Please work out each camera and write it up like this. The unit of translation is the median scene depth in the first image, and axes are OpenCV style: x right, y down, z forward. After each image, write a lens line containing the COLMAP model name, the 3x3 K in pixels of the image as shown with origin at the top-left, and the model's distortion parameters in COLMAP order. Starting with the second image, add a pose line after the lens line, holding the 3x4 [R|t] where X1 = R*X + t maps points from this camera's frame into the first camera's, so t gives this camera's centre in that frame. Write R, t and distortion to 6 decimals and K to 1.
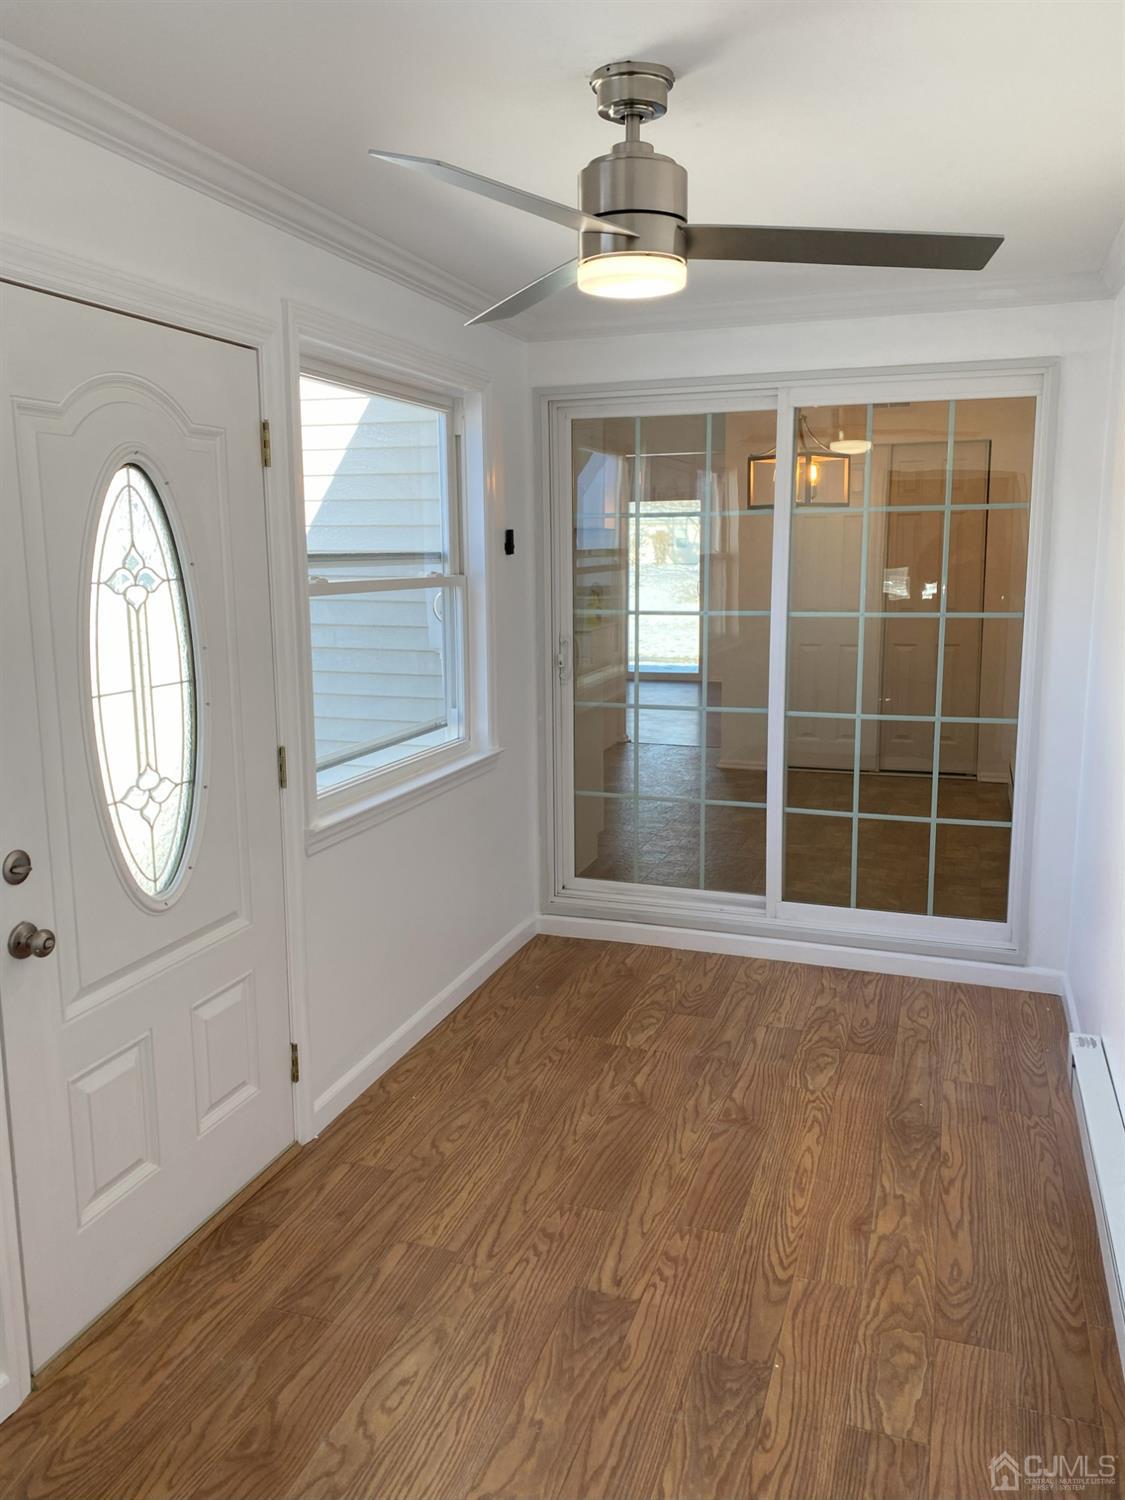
lens RADIAL K [[1138.5, 0, 570.2], [0, 1138.5, 735.3], [0, 0, 1]] dist [0.049219, -0.034744]
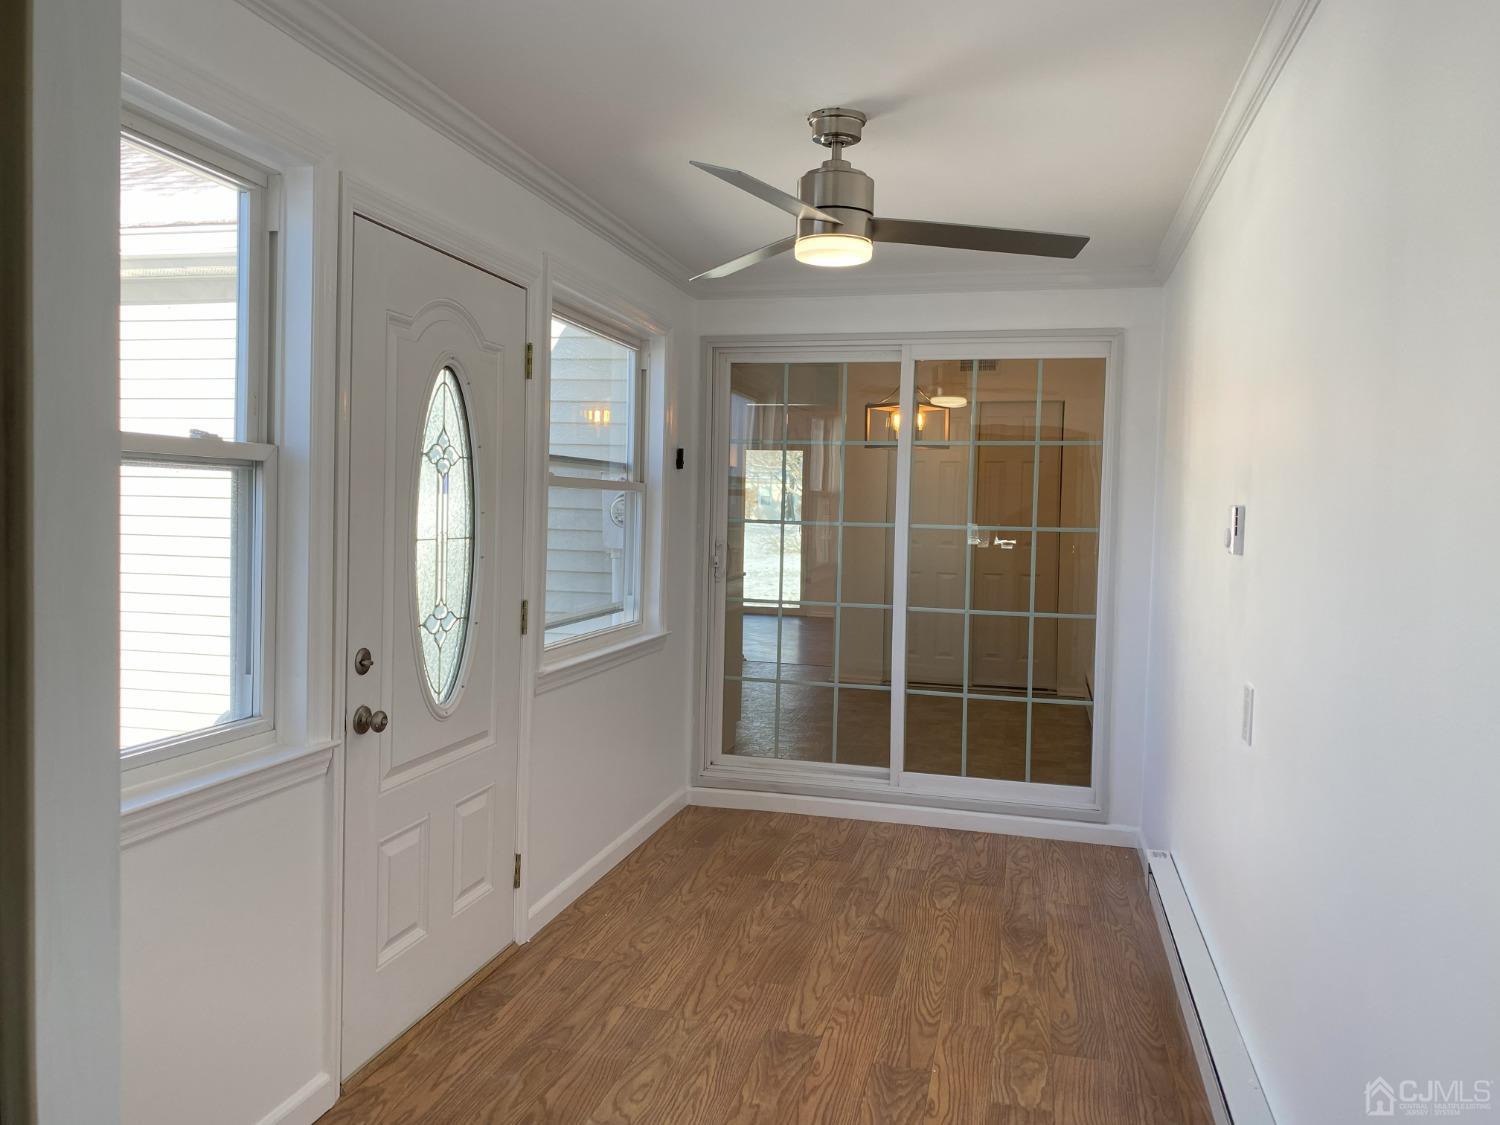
lens RADIAL K [[1138.5, 0, 757.6], [0, 1138.5, 552.8], [0, 0, 1]] dist [0.049219, -0.034744]
pose [[0.995070, 0.028234, 0.095067, -0.130540], [-0.016341, 0.992194, -0.123627, 0.115199], [-0.097815, 0.121464, 0.987764, -0.265531]]
